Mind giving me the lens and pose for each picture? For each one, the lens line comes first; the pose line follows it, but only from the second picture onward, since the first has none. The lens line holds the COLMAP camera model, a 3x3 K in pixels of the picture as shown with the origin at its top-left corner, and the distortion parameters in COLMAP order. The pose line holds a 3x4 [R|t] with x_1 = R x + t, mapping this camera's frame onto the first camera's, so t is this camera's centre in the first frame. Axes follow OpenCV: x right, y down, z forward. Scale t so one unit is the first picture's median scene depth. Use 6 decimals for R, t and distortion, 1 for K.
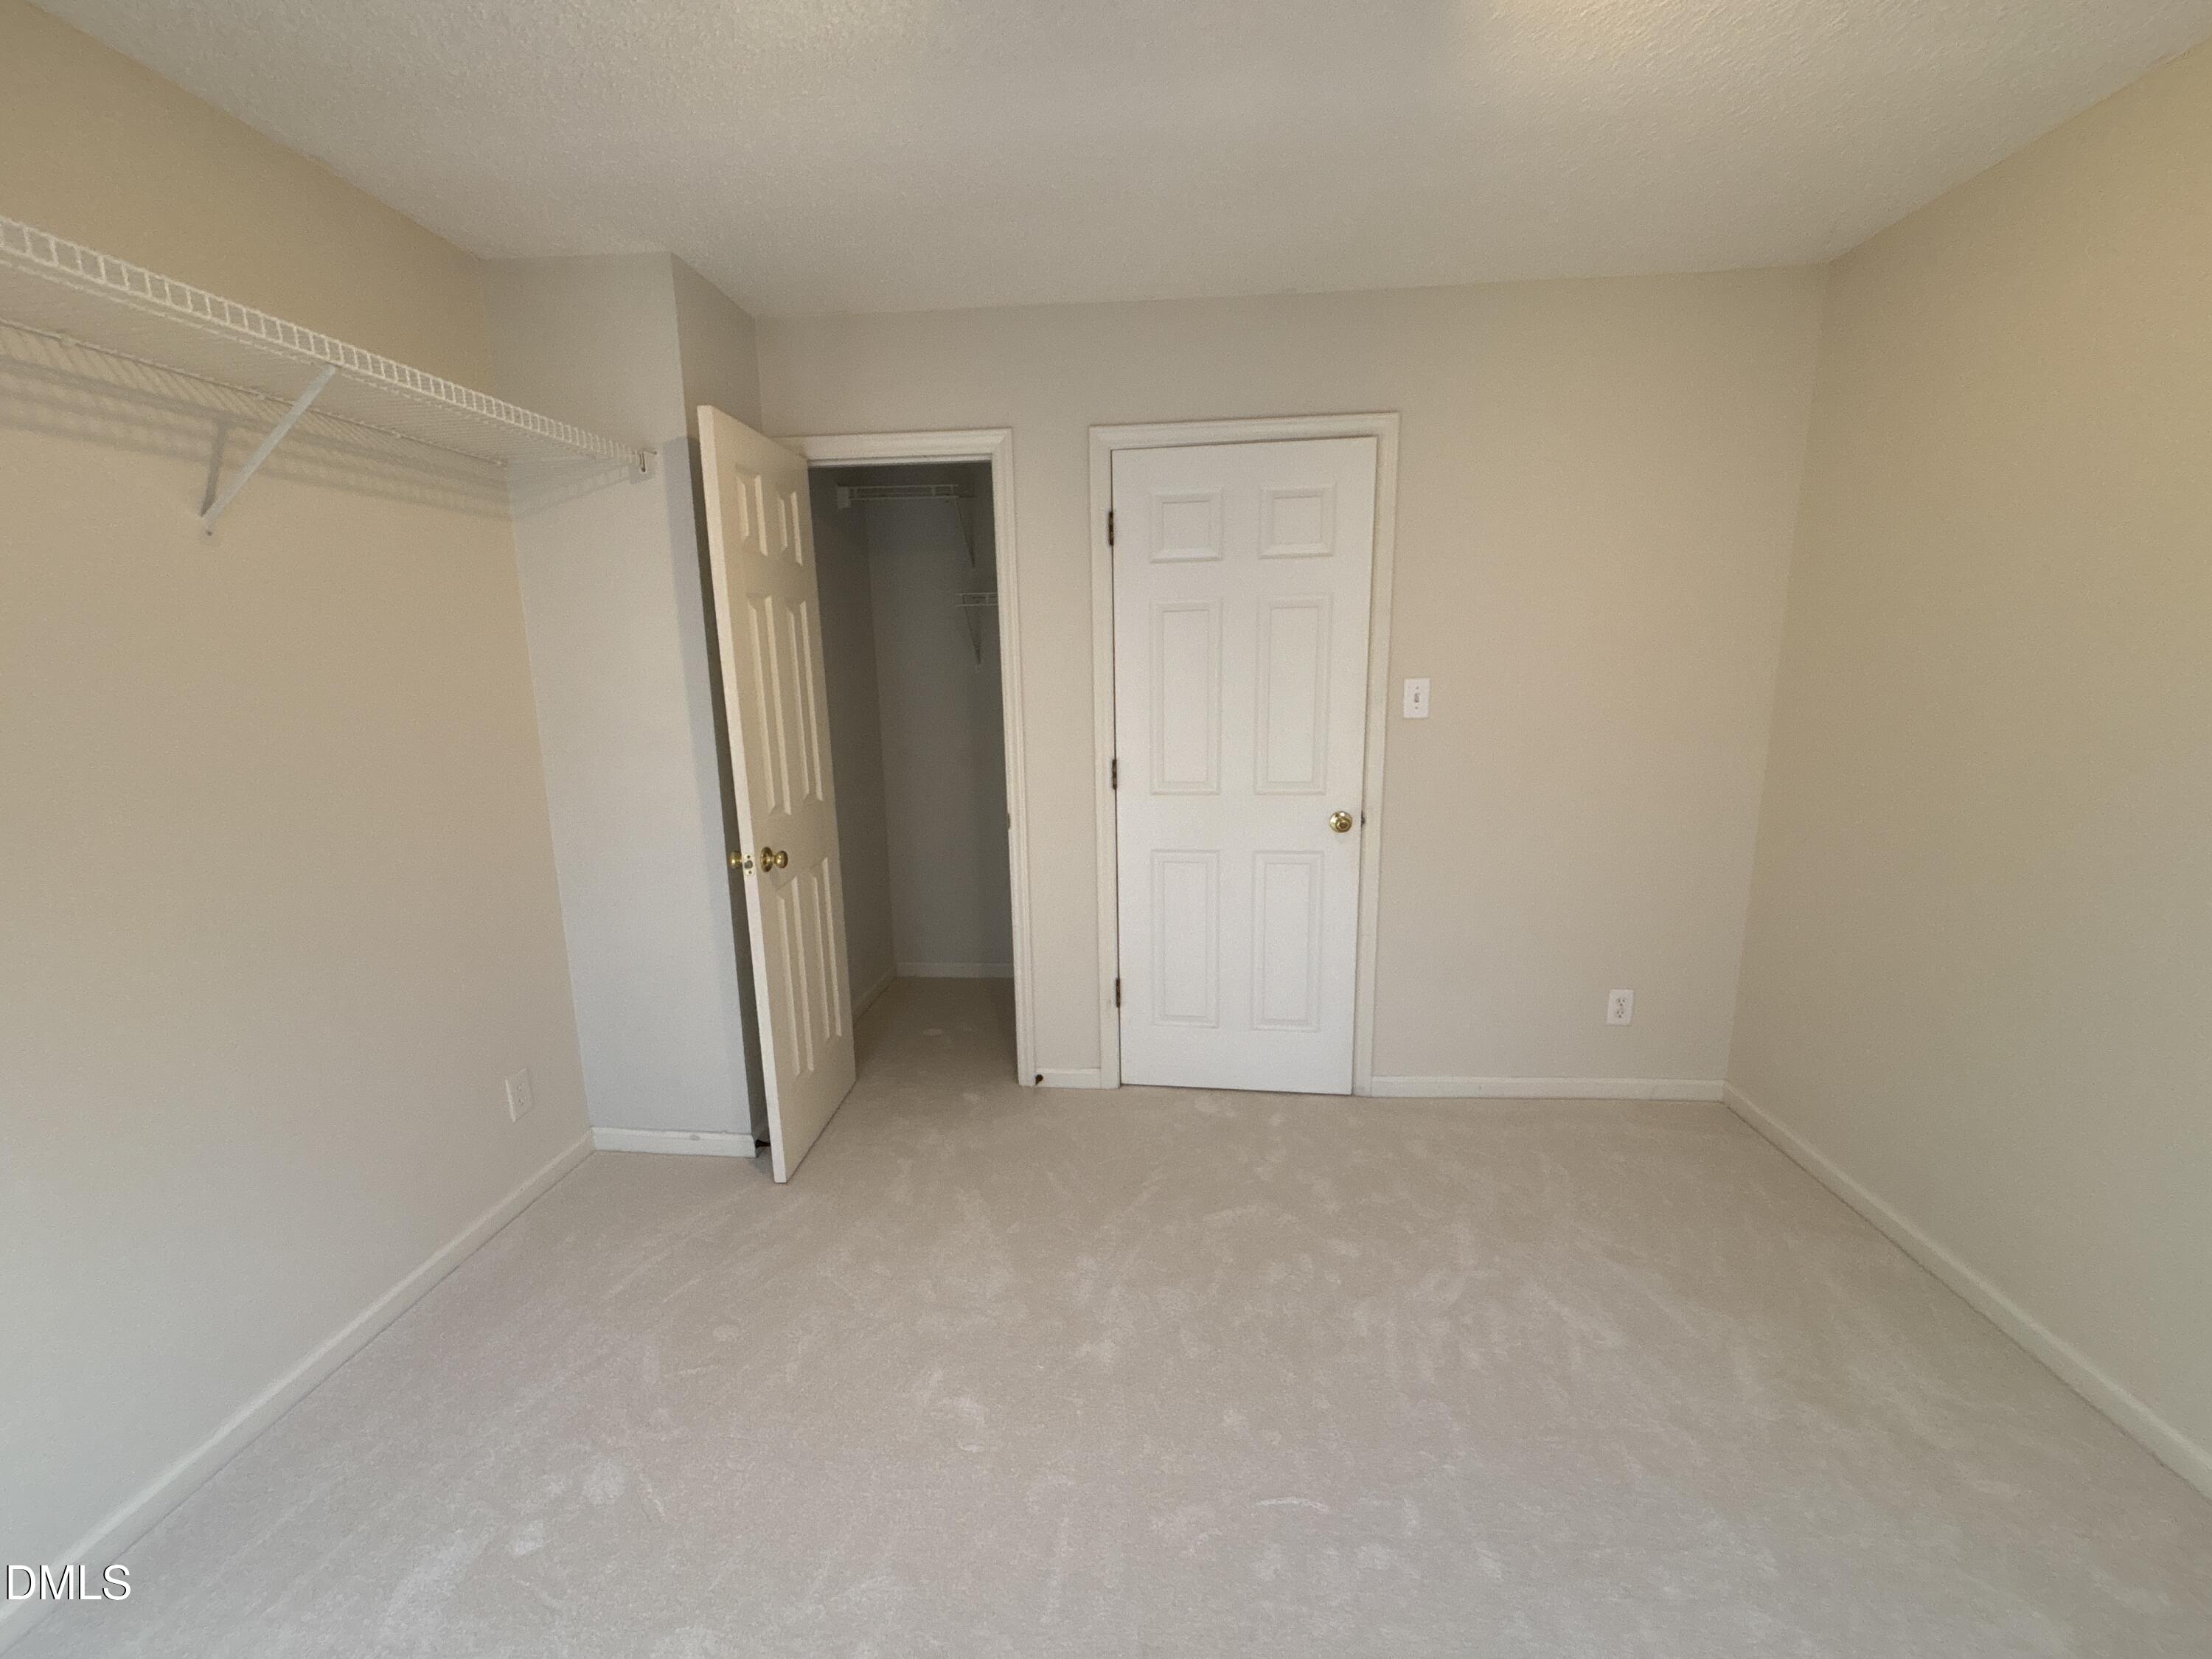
lens RADIAL K [[893.0, 0, 1106.0], [0, 893.0, 829.5], [0, 0, 1]] dist [-0.007553, -0.000530]
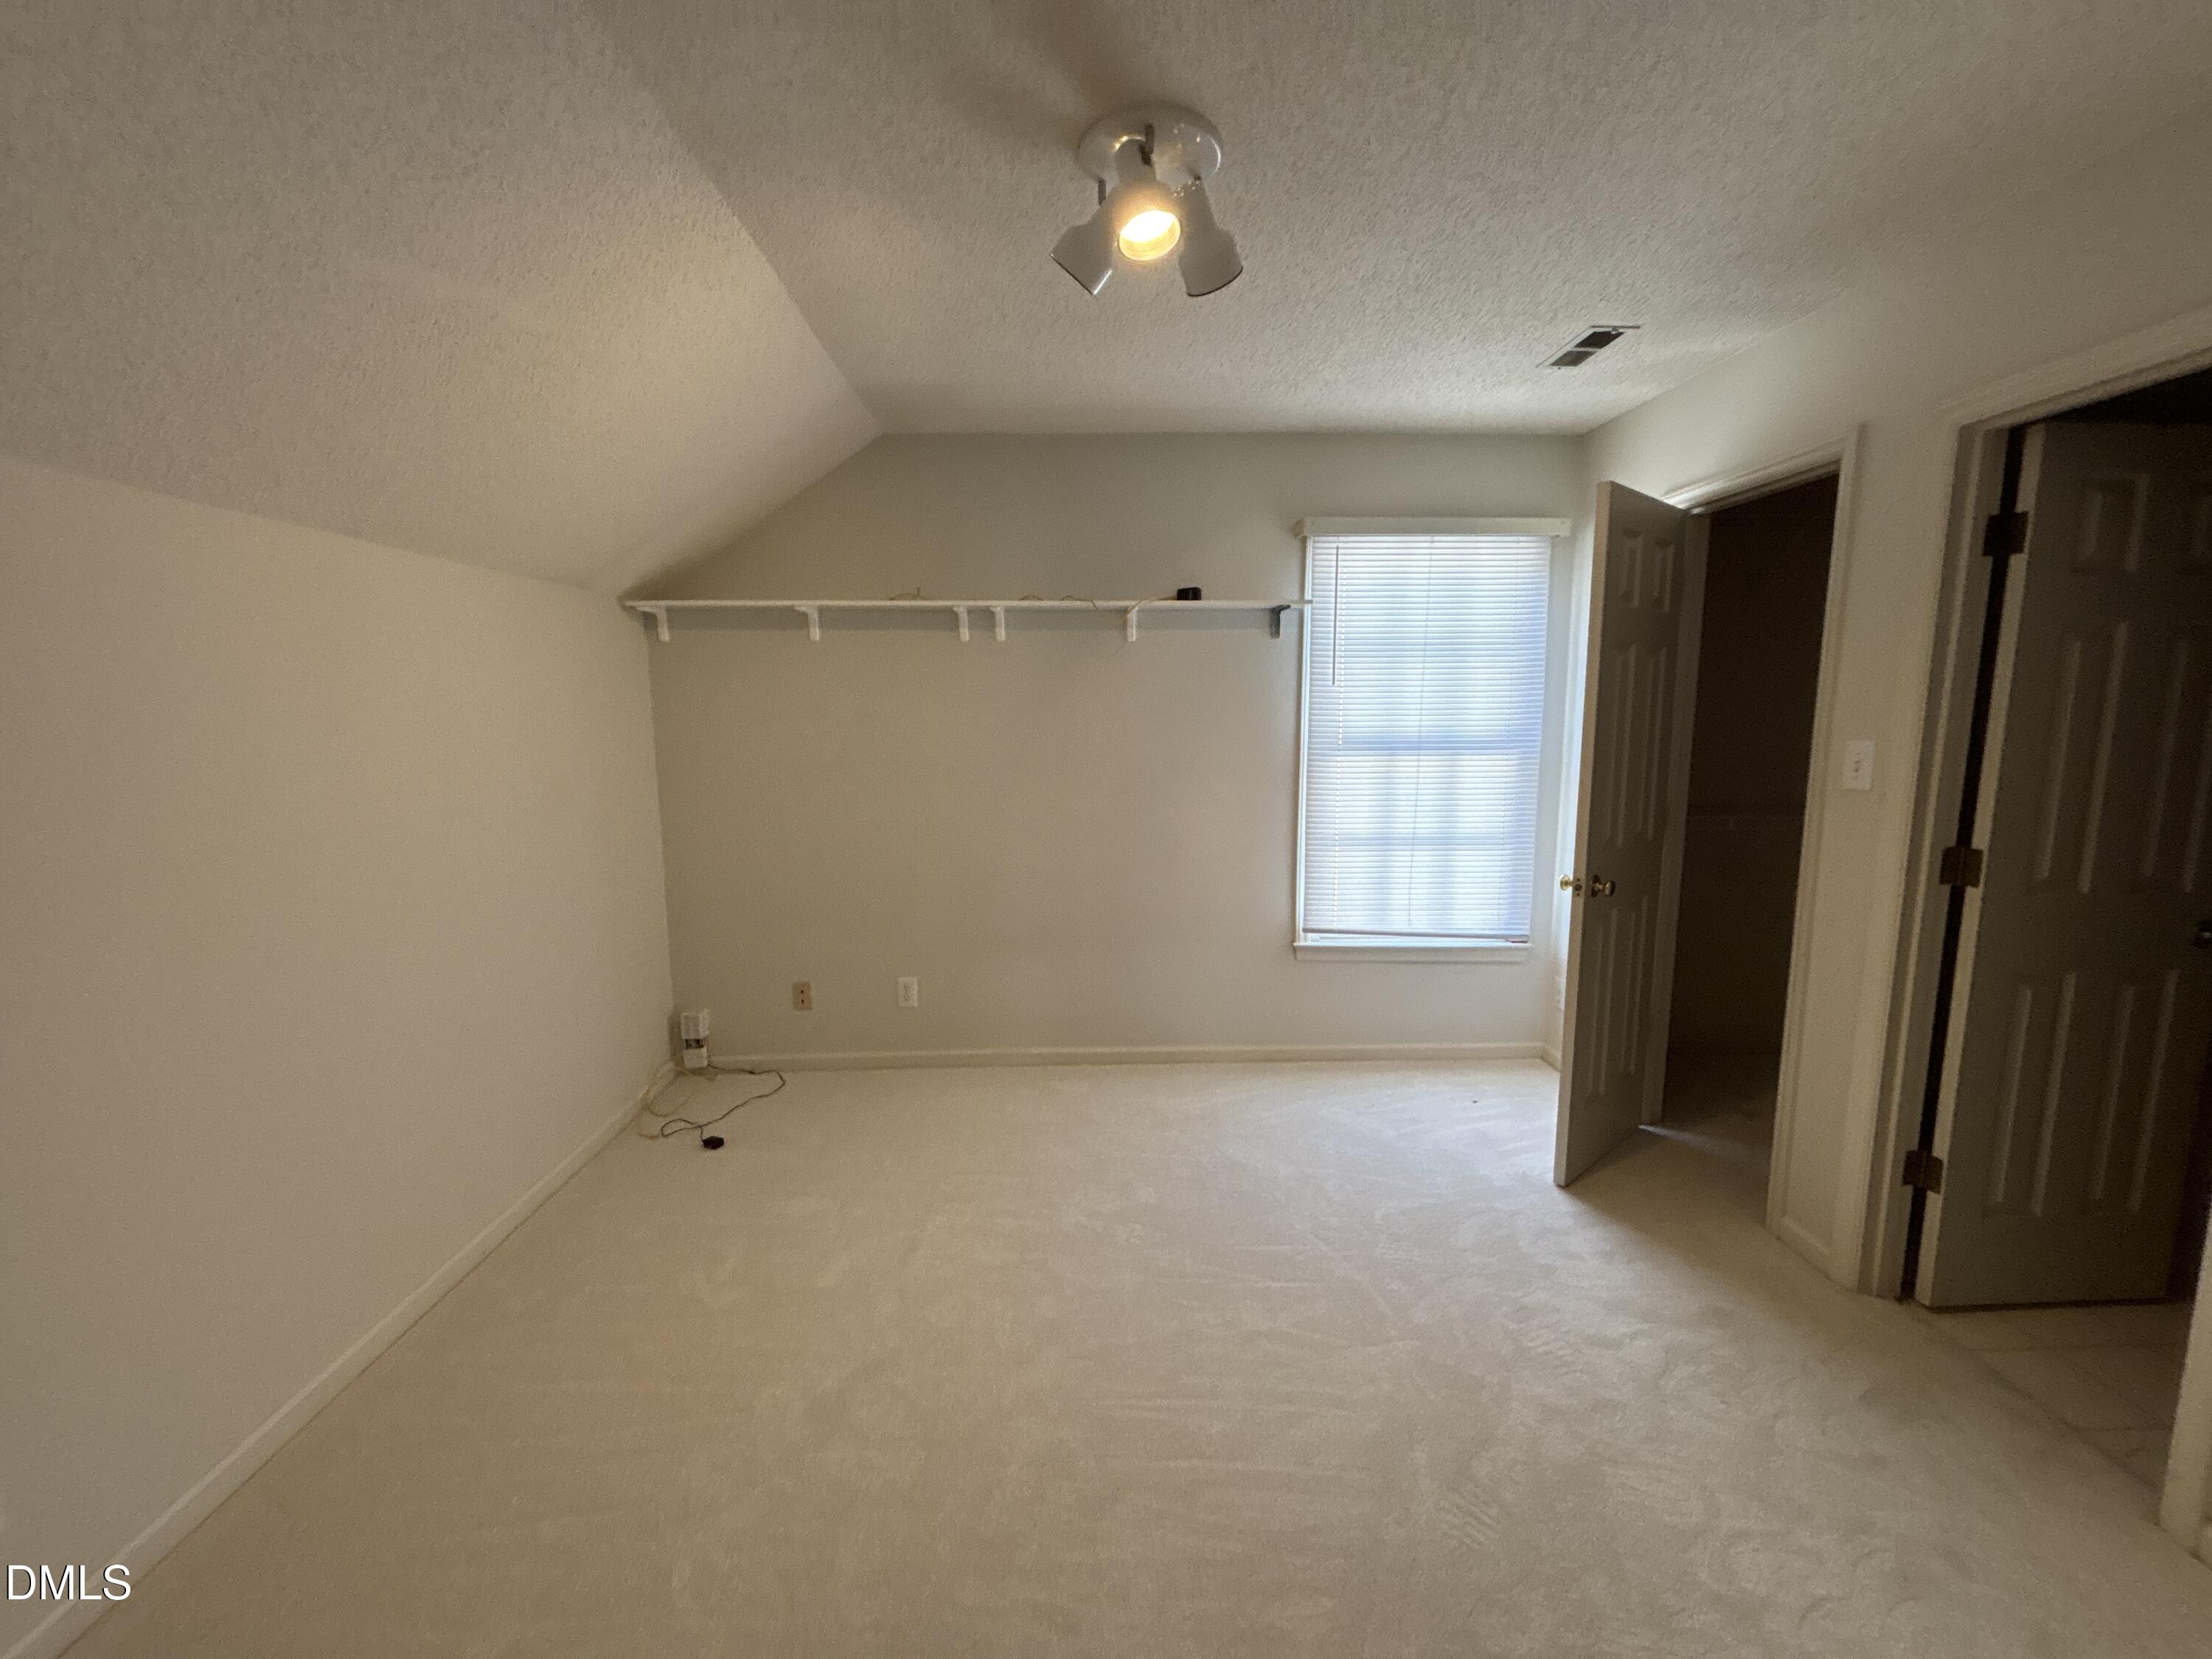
lens RADIAL K [[893.0, 0, 1106.0], [0, 893.0, 829.5], [0, 0, 1]] dist [-0.007553, -0.000530]
pose [[0.149427, 0.141158, -0.978645, 0.608937], [-0.182750, 0.976648, 0.112967, -0.049611], [0.971738, 0.161967, 0.171734, 0.234521]]
